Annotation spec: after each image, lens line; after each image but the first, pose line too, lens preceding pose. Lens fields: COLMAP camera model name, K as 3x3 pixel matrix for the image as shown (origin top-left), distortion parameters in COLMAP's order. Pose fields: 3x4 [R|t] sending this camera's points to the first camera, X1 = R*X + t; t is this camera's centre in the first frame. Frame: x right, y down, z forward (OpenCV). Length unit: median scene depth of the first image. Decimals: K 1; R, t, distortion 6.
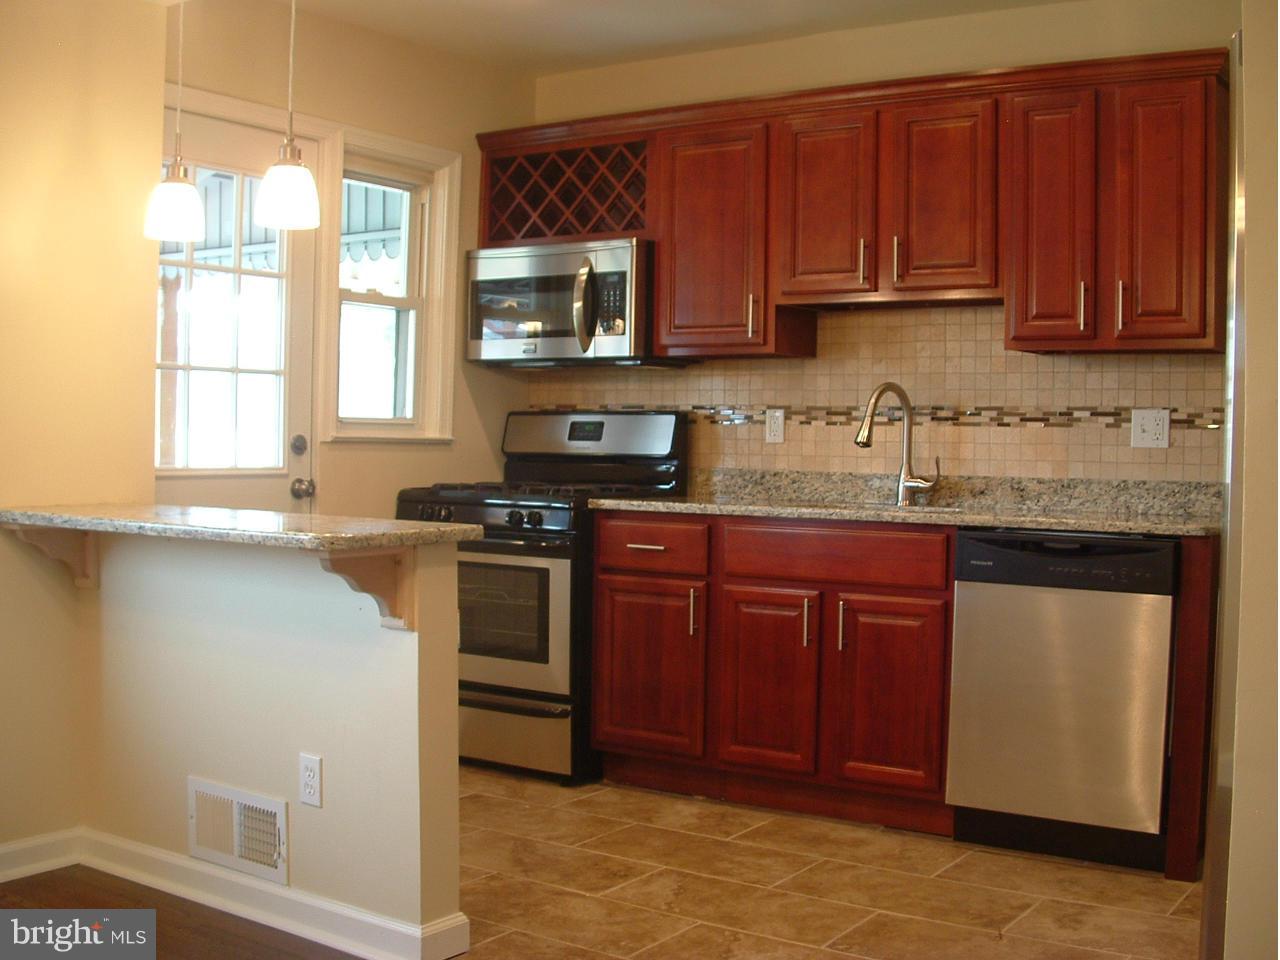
lens RADIAL K [[1495.4, 0, 671.8], [0, 1495.4, 487.1], [0, 0, 1]] dist [-0.249470, 0.272498]
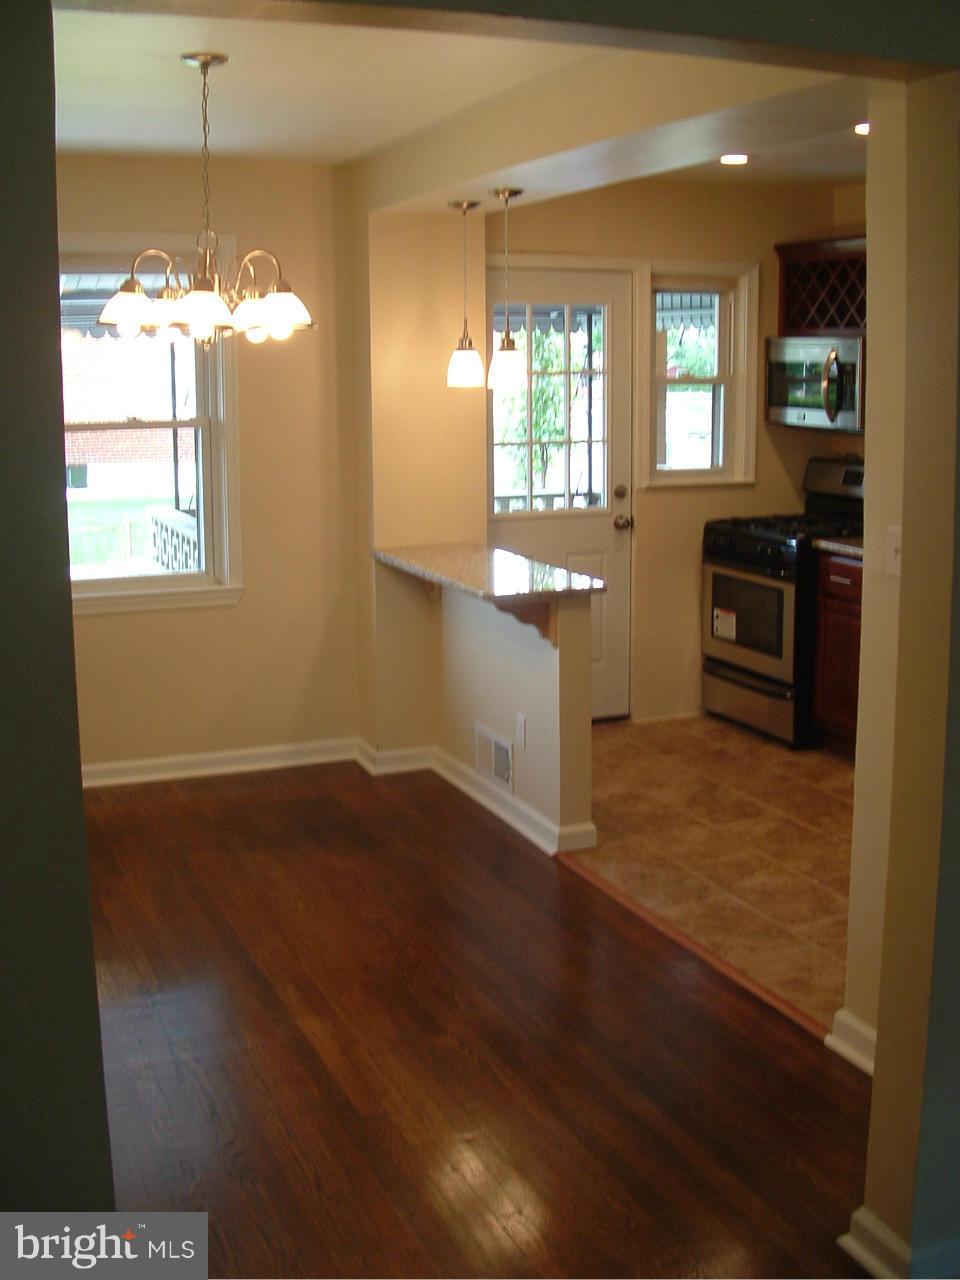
lens RADIAL K [[1495.4, 0, 495.7], [0, 1495.4, 600.2], [0, 0, 1]] dist [-0.249470, 0.272498]
pose [[0.837753, 0.067375, -0.541876, 0.444682], [0.002925, 0.991791, 0.127838, -0.112966], [0.546041, -0.108681, 0.830679, -0.272370]]
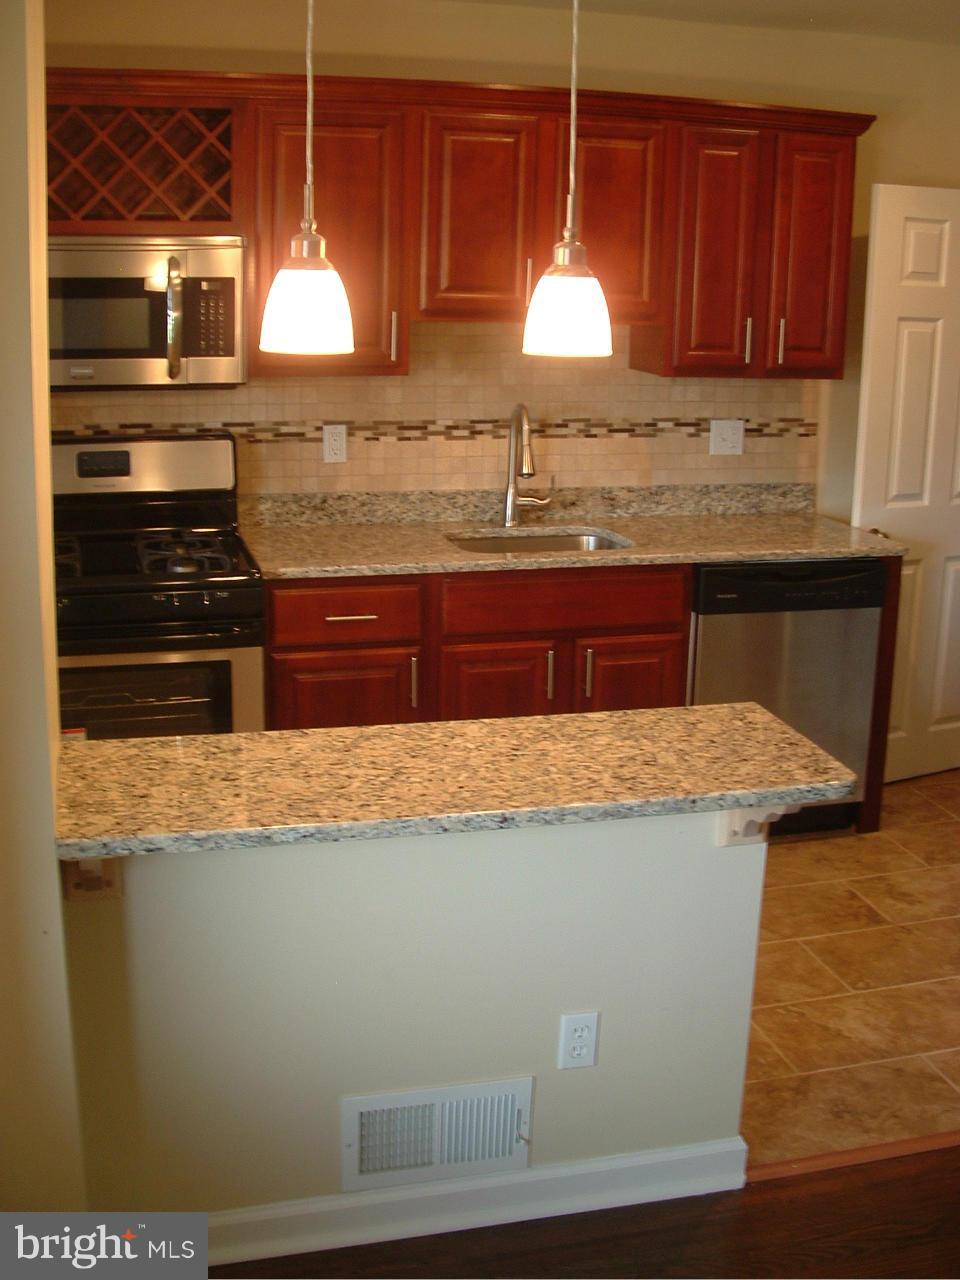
lens RADIAL K [[1495.4, 0, 495.7], [0, 1495.4, 600.2], [0, 0, 1]] dist [-0.249470, 0.272498]
pose [[0.645599, -0.173726, 0.743654, -0.608569], [0.011017, 0.975799, 0.218394, -0.159019], [-0.763597, -0.132802, 0.631889, 0.393811]]
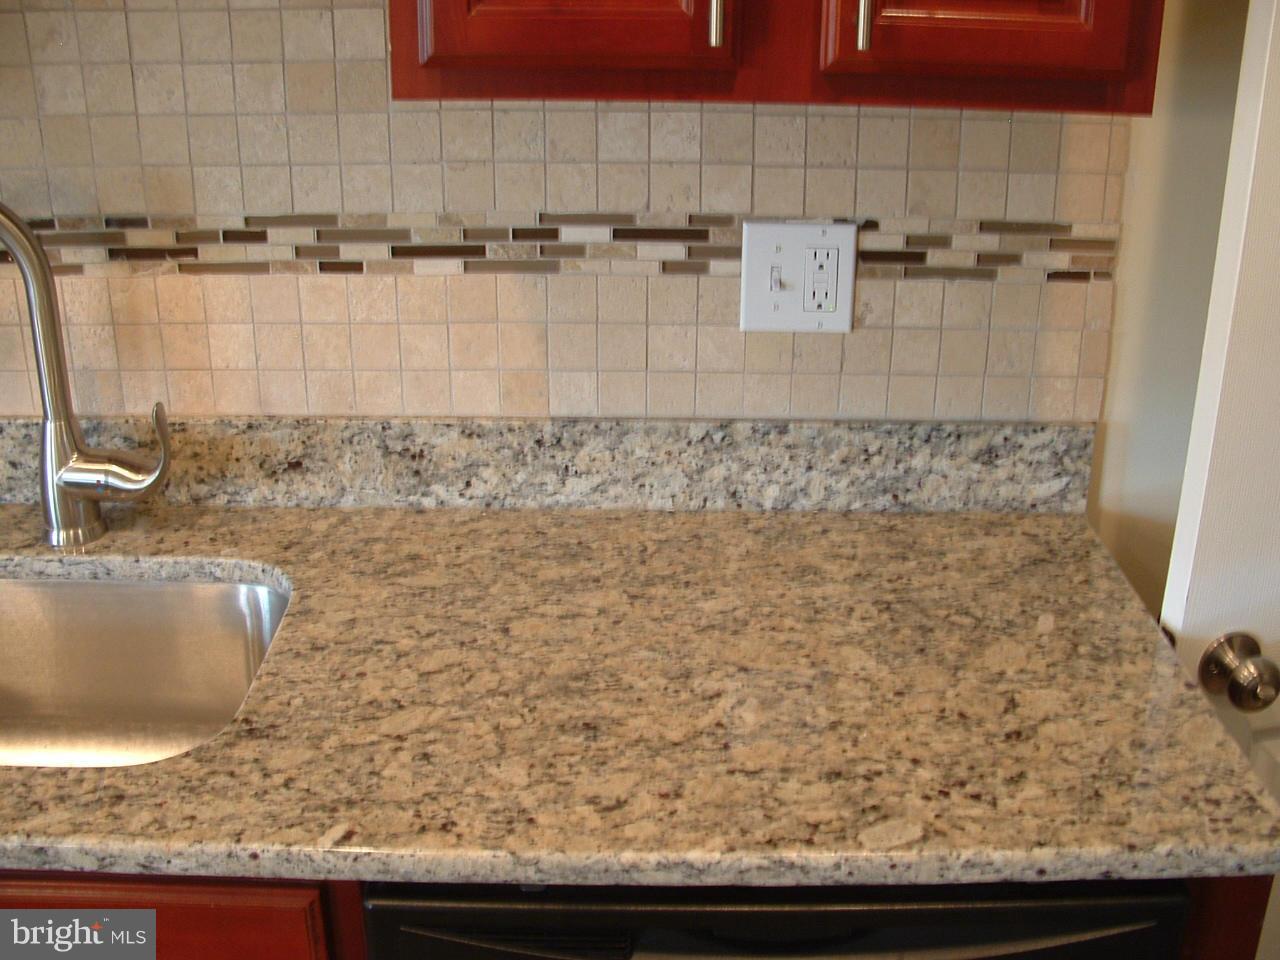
lens RADIAL K [[1495.4, 0, 671.8], [0, 1495.4, 487.1], [0, 0, 1]] dist [-0.249470, 0.272498]
pose [[0.824095, -0.222055, 0.521113, 0.104626], [0.017042, 0.929263, 0.369024, -0.118762], [-0.566195, -0.295230, 0.769586, 0.700284]]
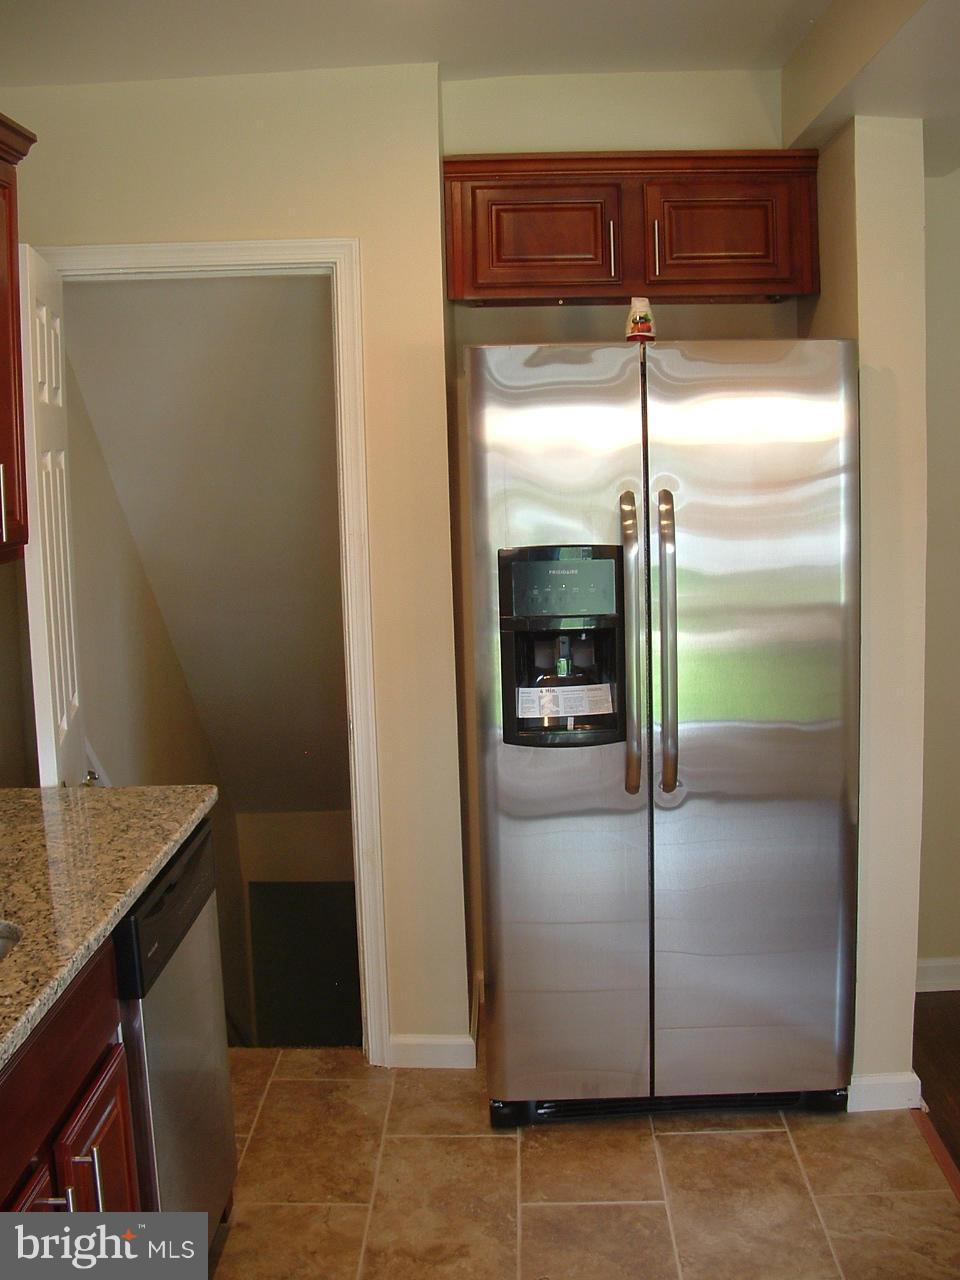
lens RADIAL K [[1495.4, 0, 495.7], [0, 1495.4, 600.2], [0, 0, 1]] dist [-0.249470, 0.272498]
pose [[-0.538261, -0.103659, 0.836379, -0.303314], [0.040330, 0.988102, 0.148417, -0.149957], [-0.841813, 0.113618, -0.527676, 1.032657]]
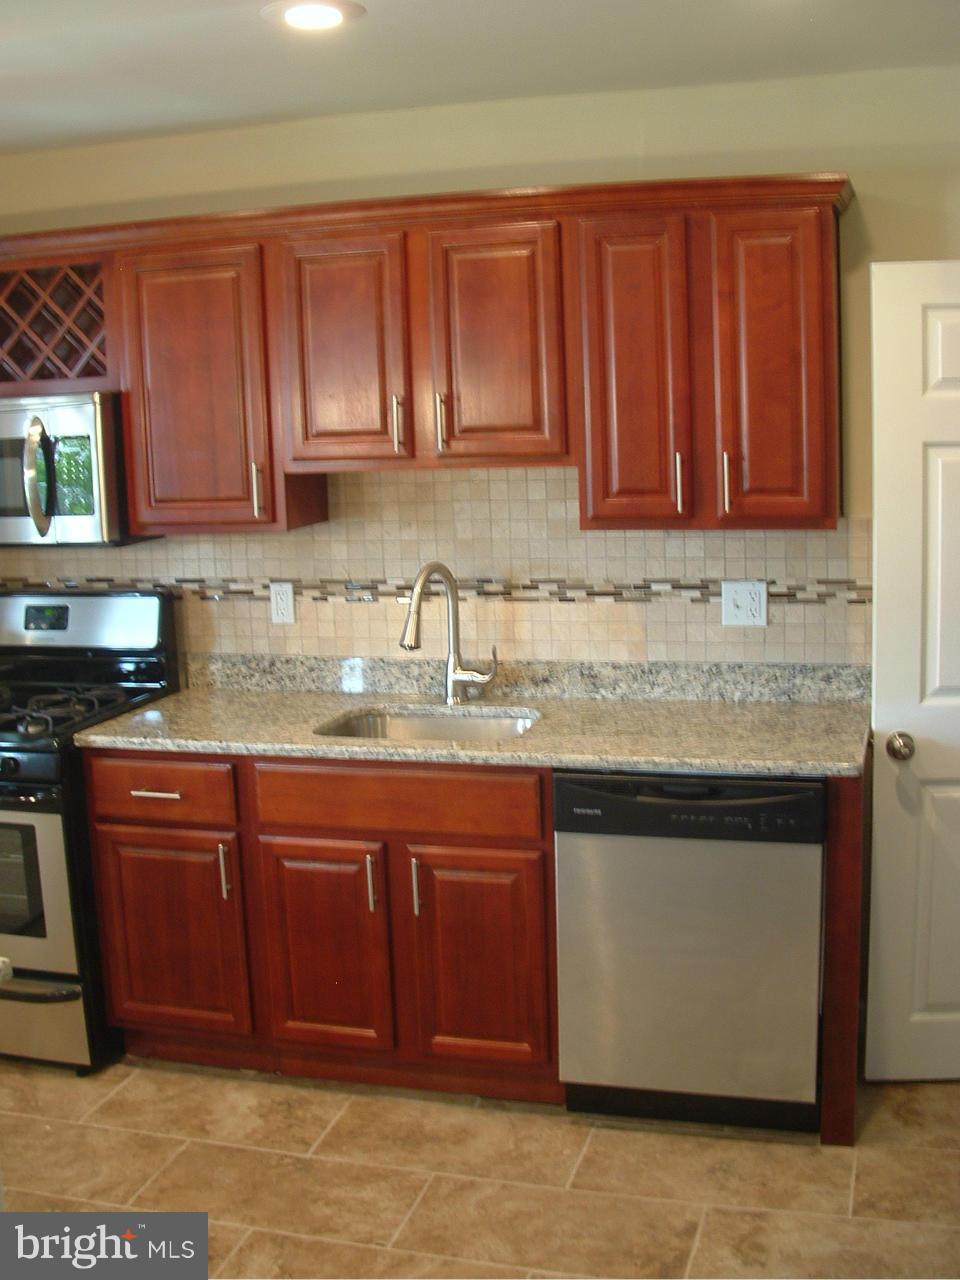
lens RADIAL K [[1495.4, 0, 495.7], [0, 1495.4, 600.2], [0, 0, 1]] dist [-0.249470, 0.272498]
pose [[0.953978, -0.092581, 0.285227, -0.059544], [0.061100, 0.991206, 0.117376, -0.147493], [-0.293585, -0.094547, 0.951246, 0.200058]]
